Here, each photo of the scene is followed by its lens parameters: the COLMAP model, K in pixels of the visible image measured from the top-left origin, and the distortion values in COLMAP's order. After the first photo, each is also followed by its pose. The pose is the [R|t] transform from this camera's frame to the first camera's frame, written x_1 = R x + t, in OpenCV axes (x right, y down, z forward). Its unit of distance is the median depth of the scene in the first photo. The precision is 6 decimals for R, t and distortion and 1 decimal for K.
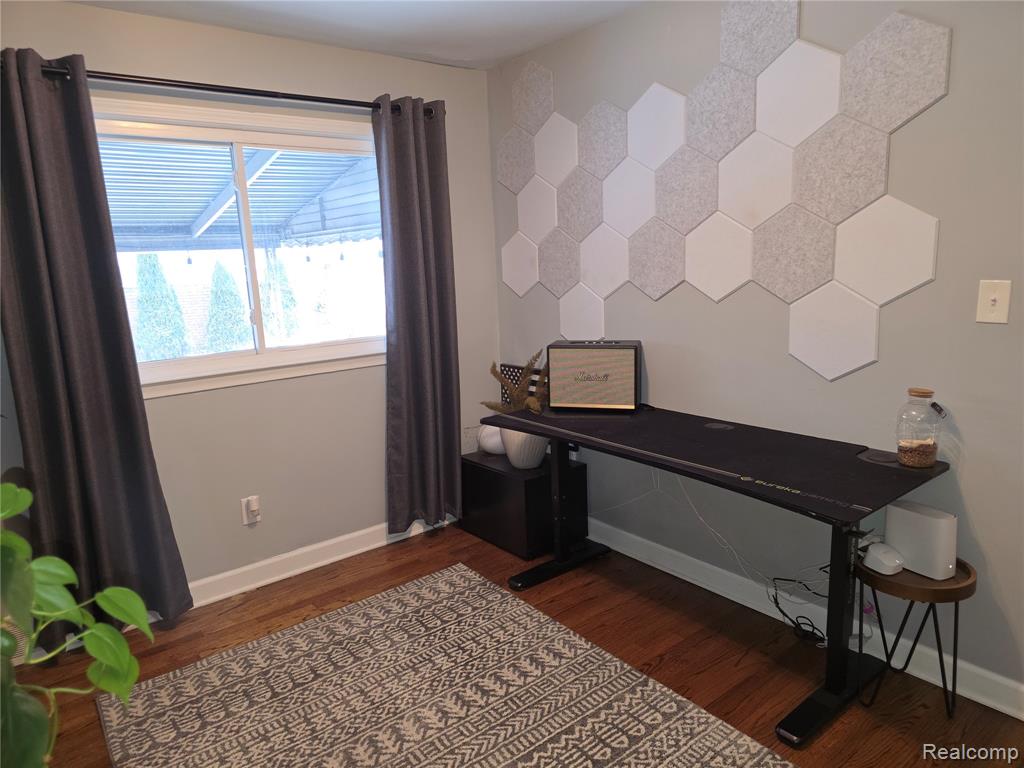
lens RADIAL K [[683.4, 0, 515.3], [0, 683.4, 386.5], [0, 0, 1]] dist [0.058523, -0.009340]
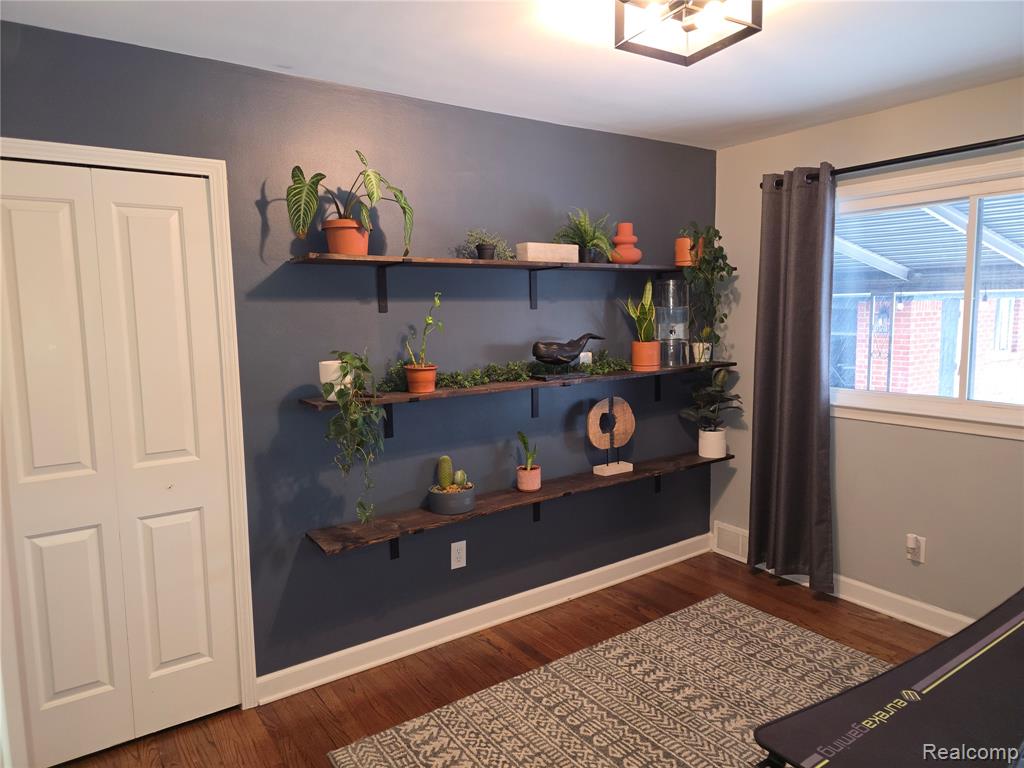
lens RADIAL K [[683.4, 0, 512.8], [0, 683.4, 382.8], [0, 0, 1]] dist [0.058523, -0.009340]
pose [[-0.047457, 0.146889, -0.988014, 0.825440], [-0.163268, 0.974685, 0.152750, -0.158465], [0.985440, 0.168560, -0.022273, 0.493793]]
